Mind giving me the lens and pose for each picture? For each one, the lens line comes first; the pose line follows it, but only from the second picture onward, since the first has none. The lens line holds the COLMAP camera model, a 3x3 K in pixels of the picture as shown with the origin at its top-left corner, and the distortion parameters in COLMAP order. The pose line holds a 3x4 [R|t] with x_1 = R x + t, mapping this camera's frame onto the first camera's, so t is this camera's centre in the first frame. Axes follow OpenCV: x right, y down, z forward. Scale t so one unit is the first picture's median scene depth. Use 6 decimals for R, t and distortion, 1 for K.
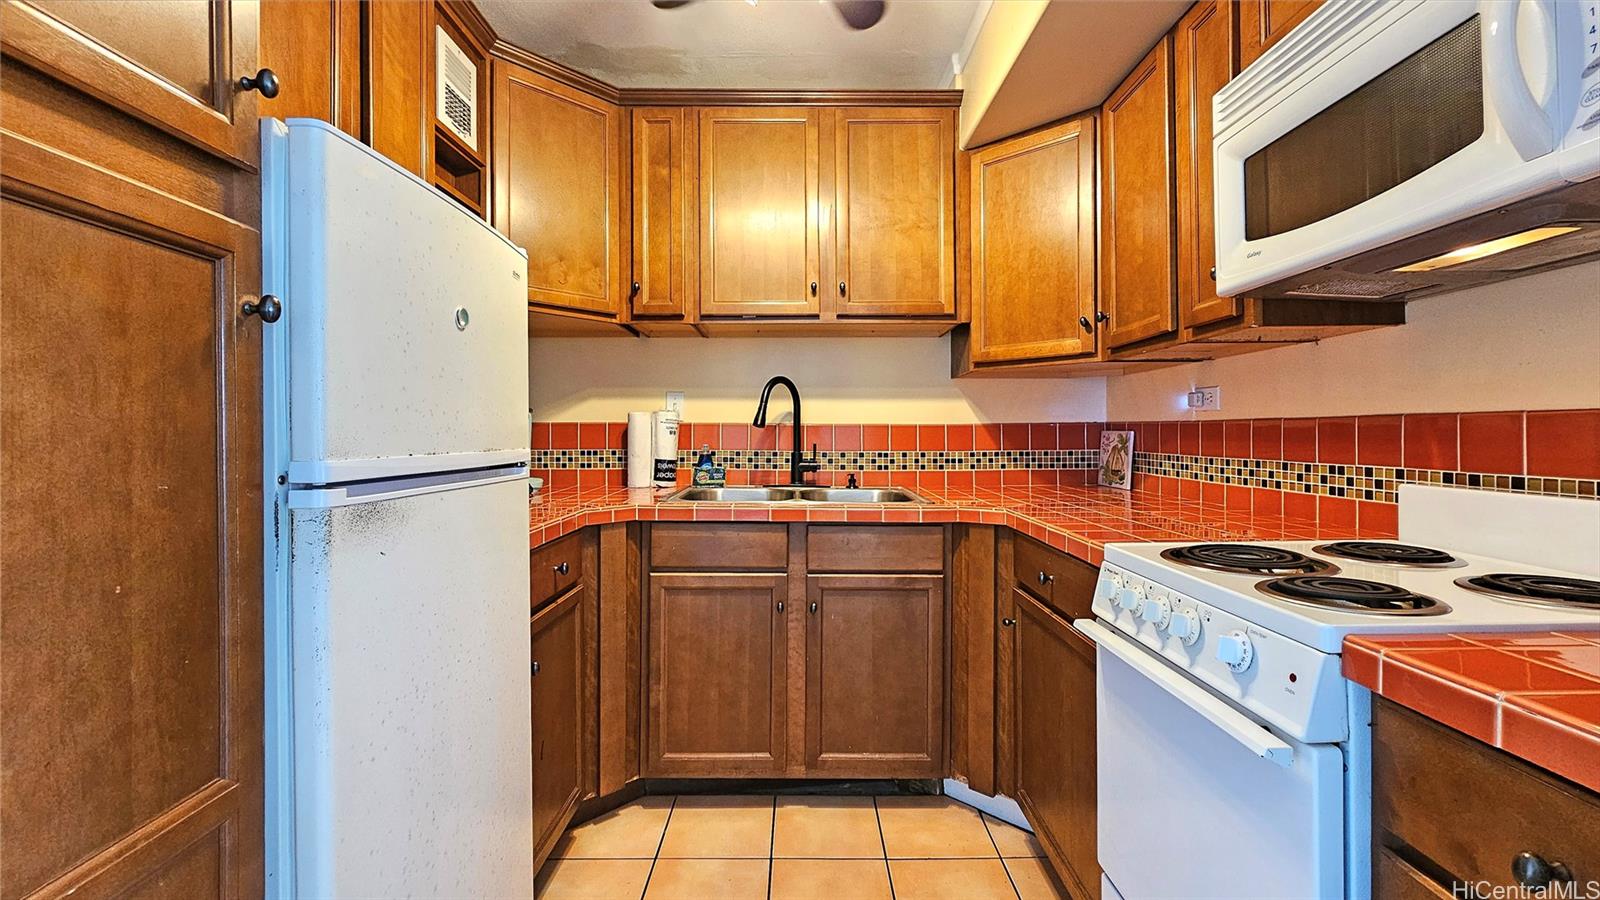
lens RADIAL K [[663.8, 0, 800.0], [0, 663.8, 450.0], [0, 0, 1]] dist [-0.000452, -0.000090]
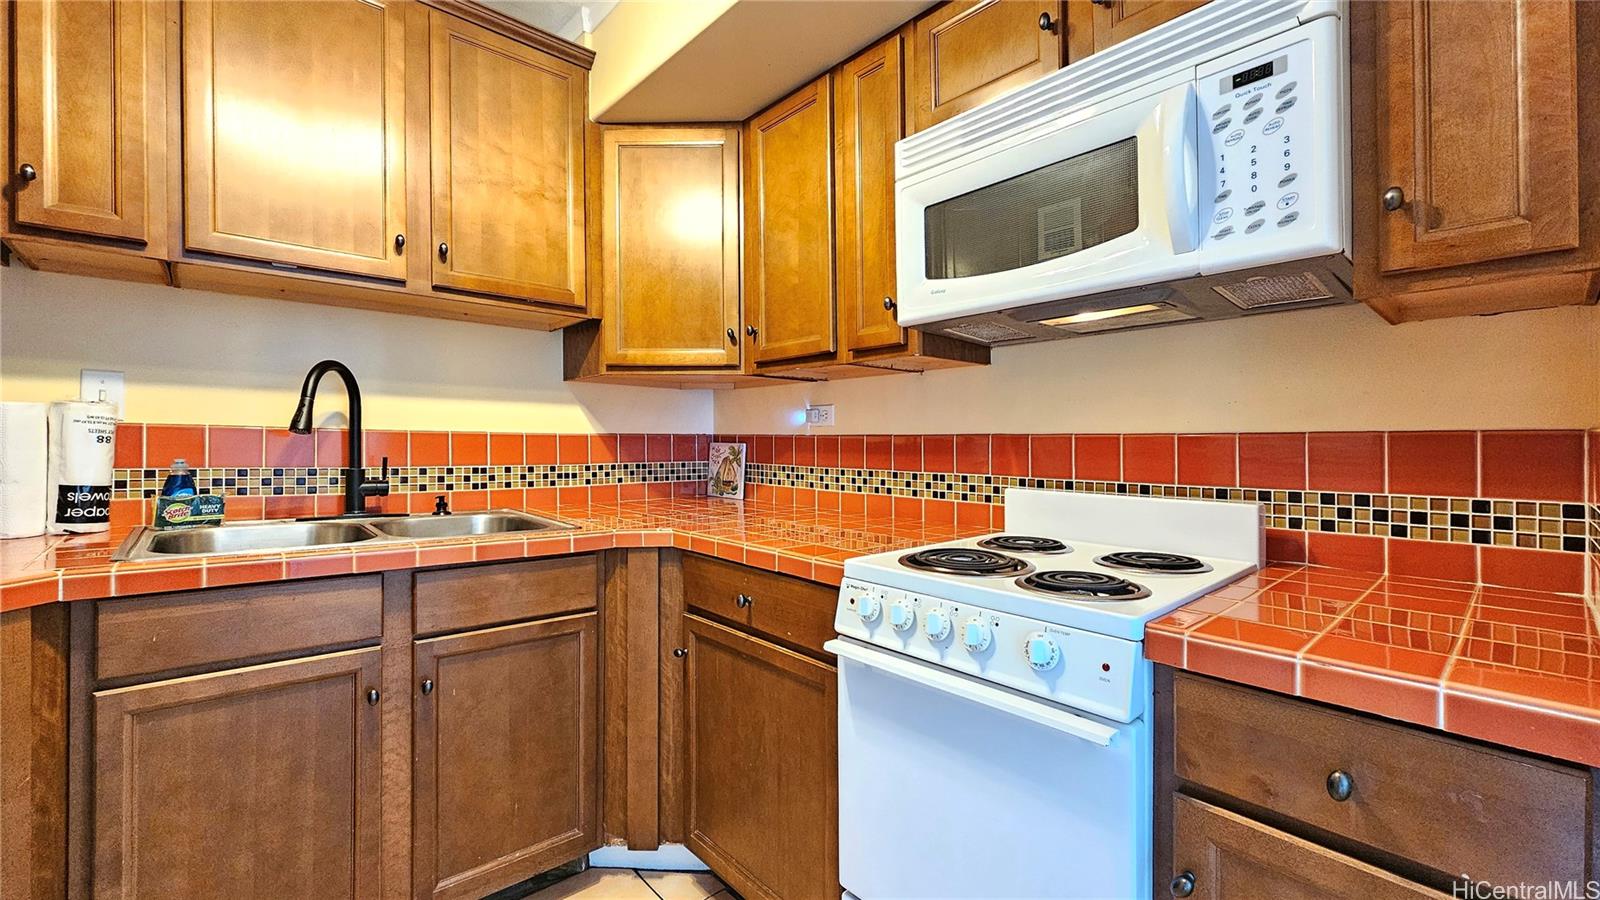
lens RADIAL K [[660.6, 0, 803.3], [0, 660.6, 456.9], [0, 0, 1]] dist [-0.001322, -0.000135]
pose [[0.744684, -0.005376, 0.667395, -0.133513], [0.007009, 0.999975, 0.000234, -0.007189], [-0.667380, 0.004504, 0.744704, 0.169389]]
